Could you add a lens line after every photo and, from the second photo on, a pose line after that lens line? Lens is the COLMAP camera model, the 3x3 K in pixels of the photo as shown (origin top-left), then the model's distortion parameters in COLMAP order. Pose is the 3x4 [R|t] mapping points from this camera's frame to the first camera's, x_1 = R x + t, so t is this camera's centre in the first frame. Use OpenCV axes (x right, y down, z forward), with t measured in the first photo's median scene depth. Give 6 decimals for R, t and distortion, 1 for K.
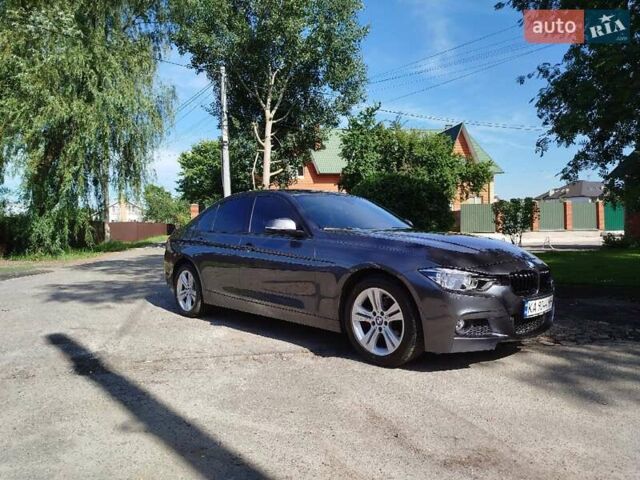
lens RADIAL K [[452.3, 0, 320.0], [0, 452.3, 240.0], [0, 0, 1]] dist [-0.000015, 0.000401]
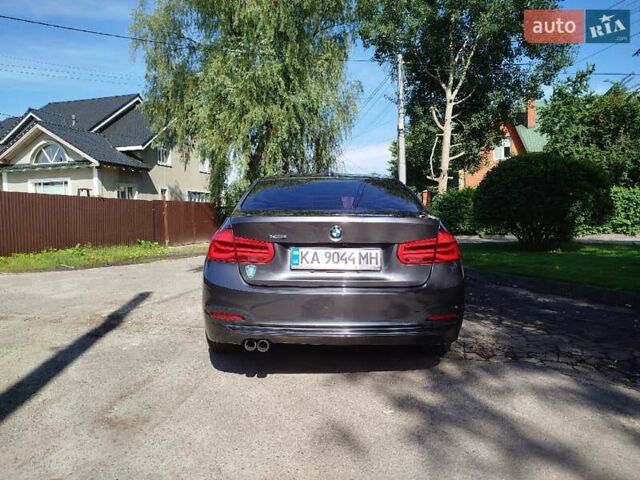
lens RADIAL K [[455.8, 0, 320.0], [0, 455.8, 240.0], [0, 0, 1]] dist [-0.000686, 0.003499]
pose [[0.875899, 0.025037, -0.481845, 0.118967], [-0.009862, 0.999373, 0.034001, -0.003907], [0.482394, -0.025029, 0.875597, 0.017828]]
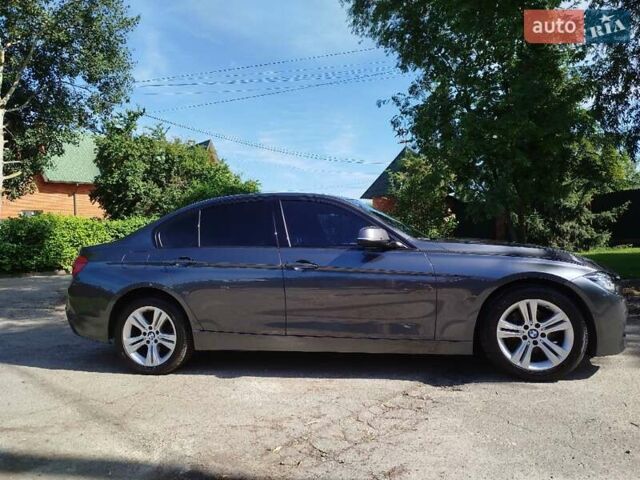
lens RADIAL K [[452.0, 0, 318.6], [0, 452.0, 243.4], [0, 0, 1]] dist [0.005768, 0.002806]
pose [[0.819538, -0.021627, 0.572616, -0.115497], [0.038453, 0.999111, -0.017299, -0.001656], [-0.571733, 0.036196, 0.819641, 0.070853]]
